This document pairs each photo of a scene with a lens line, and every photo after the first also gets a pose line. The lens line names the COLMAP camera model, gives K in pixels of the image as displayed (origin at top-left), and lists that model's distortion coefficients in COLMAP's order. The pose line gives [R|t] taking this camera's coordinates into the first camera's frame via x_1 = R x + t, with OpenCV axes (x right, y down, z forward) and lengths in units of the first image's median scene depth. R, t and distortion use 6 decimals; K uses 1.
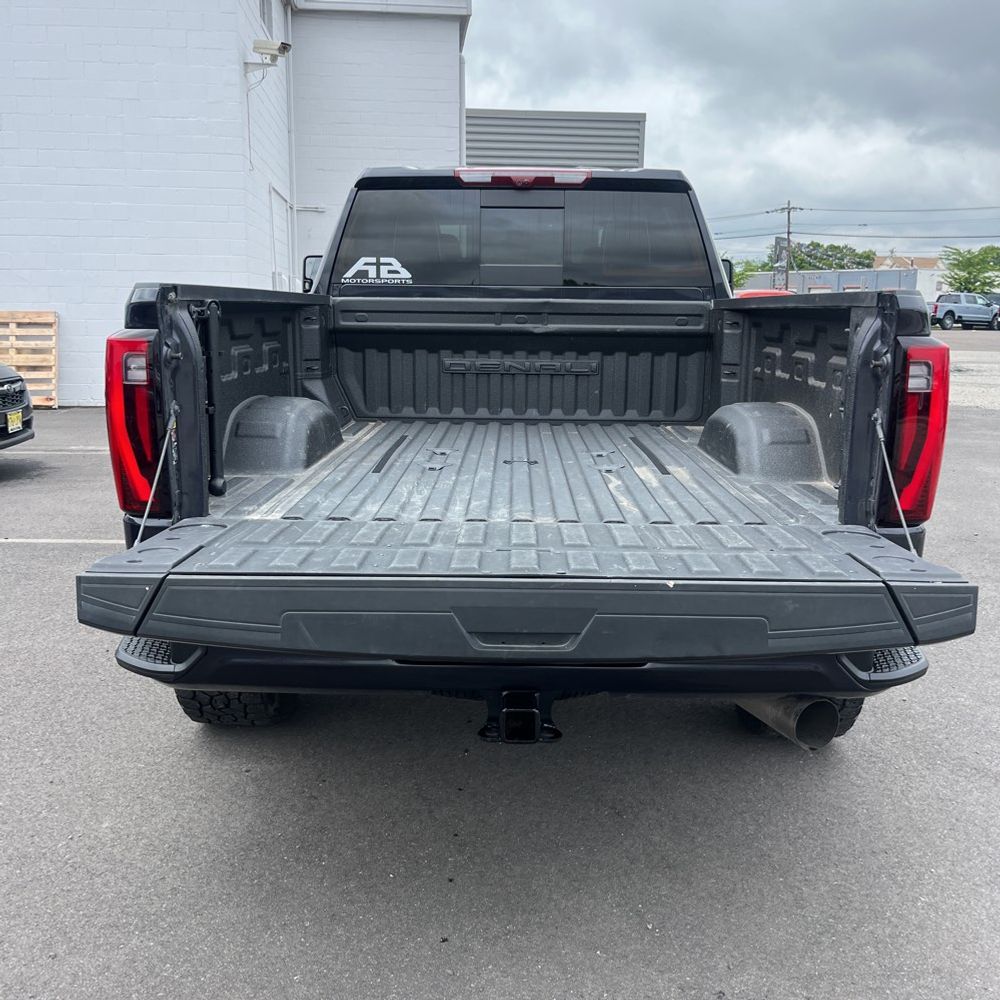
lens RADIAL K [[1034.5, 0, 500.0], [0, 1034.5, 500.0], [0, 0, 1]] dist [0.023674, 0.012058]
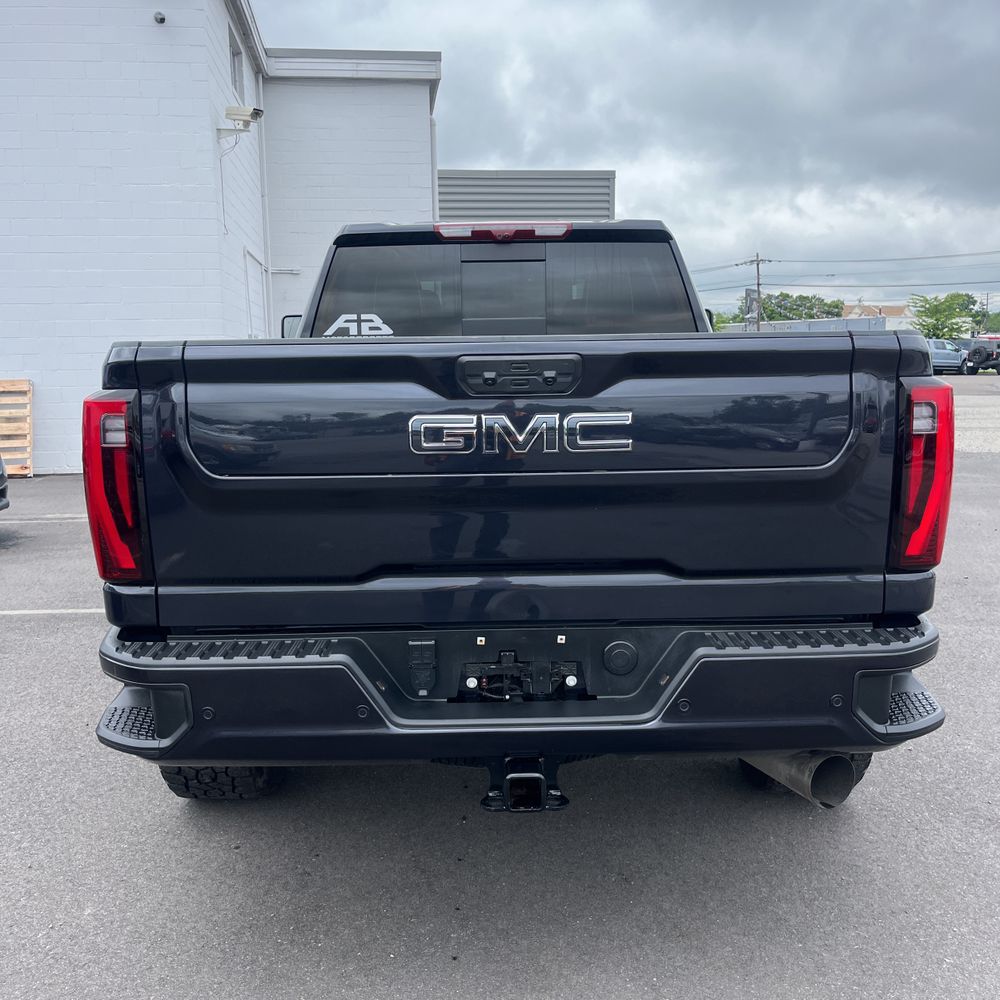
lens RADIAL K [[1035.0, 0, 501.1], [0, 1035.0, 513.4], [0, 0, 1]] dist [0.024420, 0.000337]
pose [[0.999393, -0.028086, 0.020622, -0.010279], [0.028908, 0.998753, -0.040714, -0.000686], [-0.019453, 0.041285, 0.998958, 0.024505]]
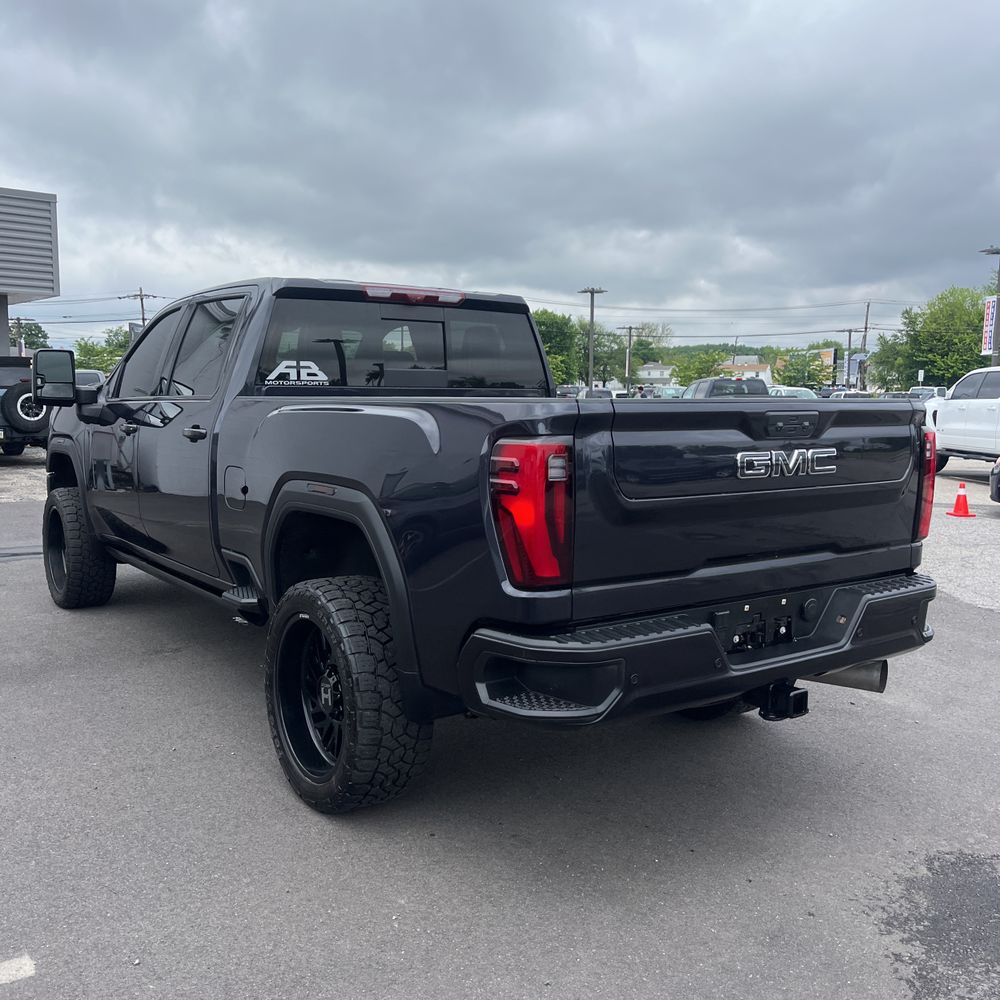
lens RADIAL K [[1034.5, 0, 500.0], [0, 1034.5, 500.0], [0, 0, 1]] dist [0.023674, 0.012058]
pose [[0.813215, -0.065383, 0.578278, -0.748477], [0.111036, 0.992847, -0.043891, -0.028786], [-0.571272, 0.099903, 0.814658, 0.033698]]
